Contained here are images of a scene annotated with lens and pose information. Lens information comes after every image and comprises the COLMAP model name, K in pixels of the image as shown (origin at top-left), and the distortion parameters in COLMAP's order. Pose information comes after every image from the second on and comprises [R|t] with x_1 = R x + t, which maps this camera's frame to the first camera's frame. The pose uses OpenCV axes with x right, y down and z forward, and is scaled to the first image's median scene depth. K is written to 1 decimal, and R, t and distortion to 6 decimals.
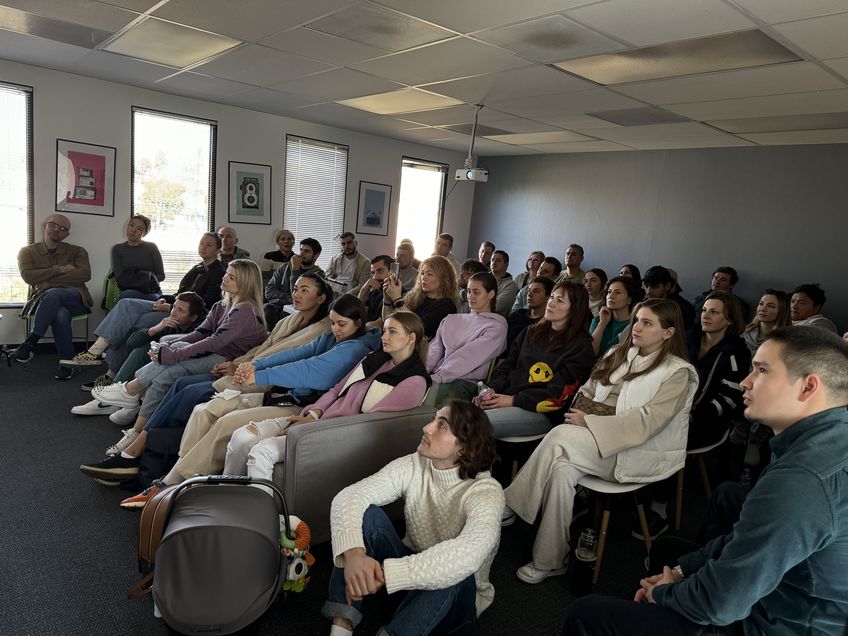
lens RADIAL K [[607.4, 0, 432.3], [0, 607.4, 321.1], [0, 0, 1]] dist [0.037539, -0.045617]
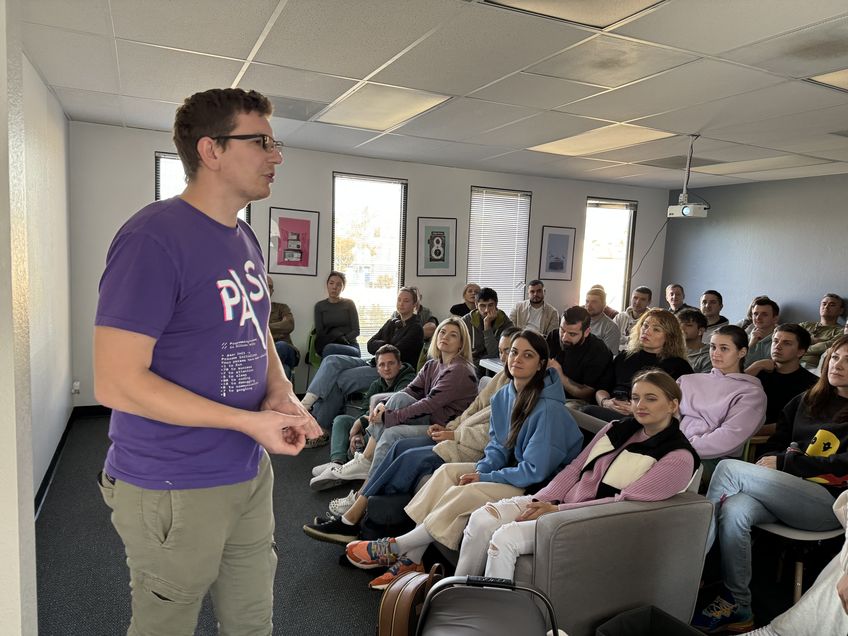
lens RADIAL K [[607.4, 0, 429.6], [0, 607.4, 322.0], [0, 0, 1]] dist [0.037539, -0.045617]
pose [[0.968149, -0.025954, -0.249025, -0.075152], [0.008269, 0.997385, -0.071801, -0.015561], [0.250237, 0.067455, 0.965832, 0.042636]]
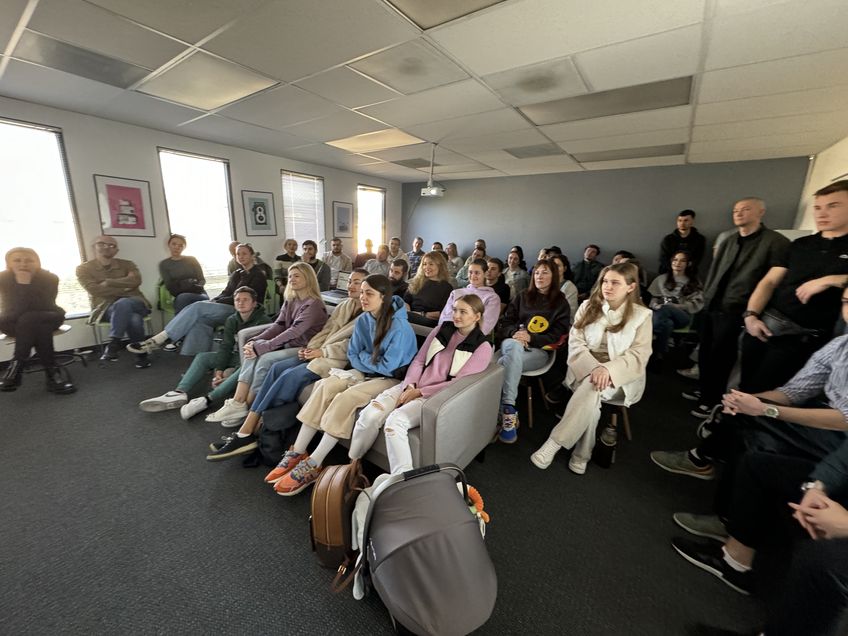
lens RADIAL K [[341.1, 0, 425.9], [0, 341.1, 316.4], [0, 0, 1]] dist [-0.000735, -0.000484]
pose [[0.965023, -0.117794, 0.234213, -0.169044], [0.095017, 0.989784, 0.106303, -0.030228], [-0.244342, -0.080331, 0.966356, 0.168482]]
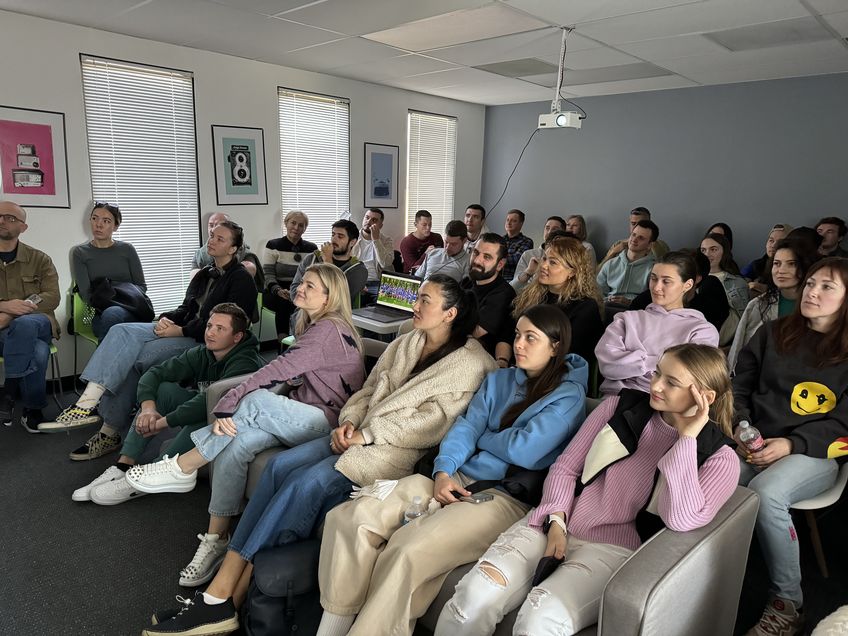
lens RADIAL K [[607.4, 0, 417.4], [0, 607.4, 320.0], [0, 0, 1]] dist [0.037539, -0.045617]
pose [[0.991053, -0.087053, 0.101177, -0.200221], [0.081332, 0.994918, 0.059360, -0.048495], [-0.105830, -0.050600, 0.993096, 0.225939]]
